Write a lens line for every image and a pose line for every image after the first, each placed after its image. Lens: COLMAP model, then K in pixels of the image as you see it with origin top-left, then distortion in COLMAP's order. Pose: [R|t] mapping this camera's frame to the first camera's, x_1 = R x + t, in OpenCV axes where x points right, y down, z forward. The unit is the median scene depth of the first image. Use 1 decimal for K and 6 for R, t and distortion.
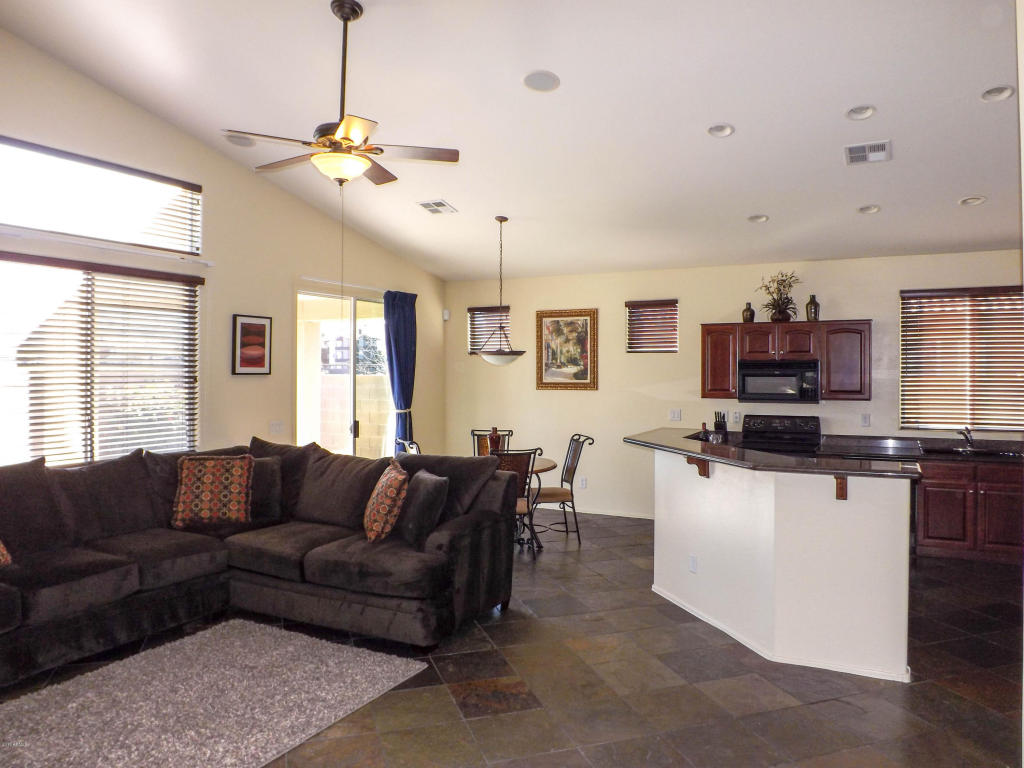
lens RADIAL K [[736.3, 0, 514.4], [0, 736.3, 370.1], [0, 0, 1]] dist [-0.076265, 0.019347]
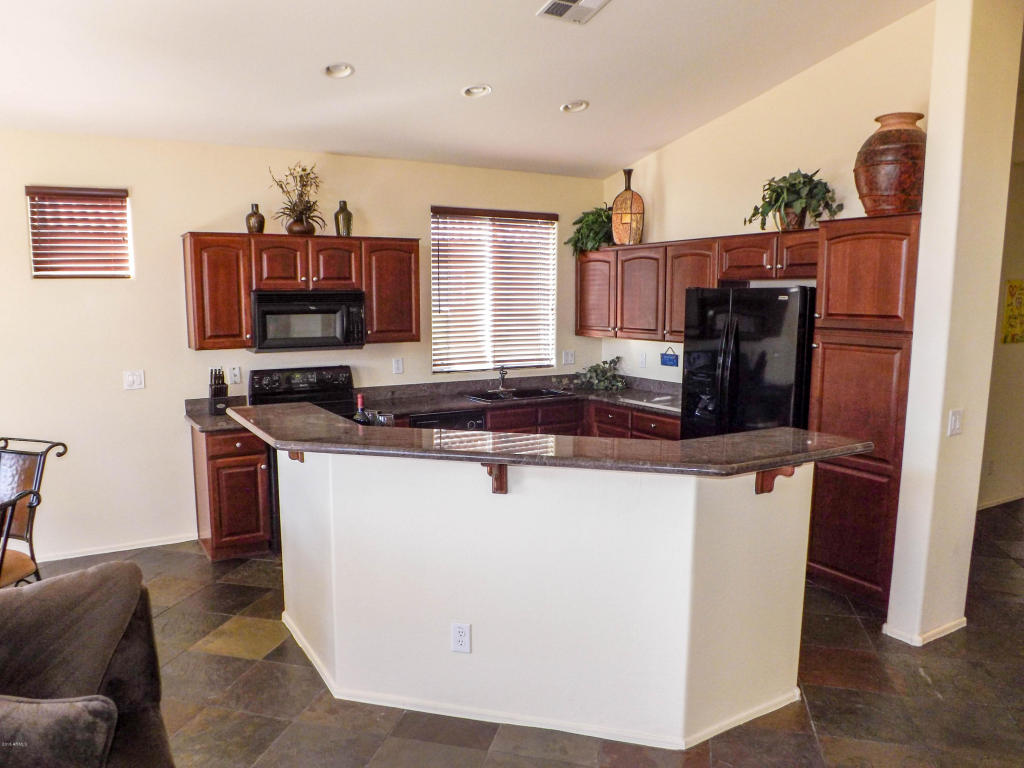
lens RADIAL K [[736.3, 0, 487.0], [0, 736.3, 403.5], [0, 0, 1]] dist [-0.076265, 0.019347]
pose [[0.539668, -0.125493, 0.832472, -0.145867], [0.004815, 0.989272, 0.146008, -0.007662], [-0.841864, -0.074787, 0.534483, 0.464438]]
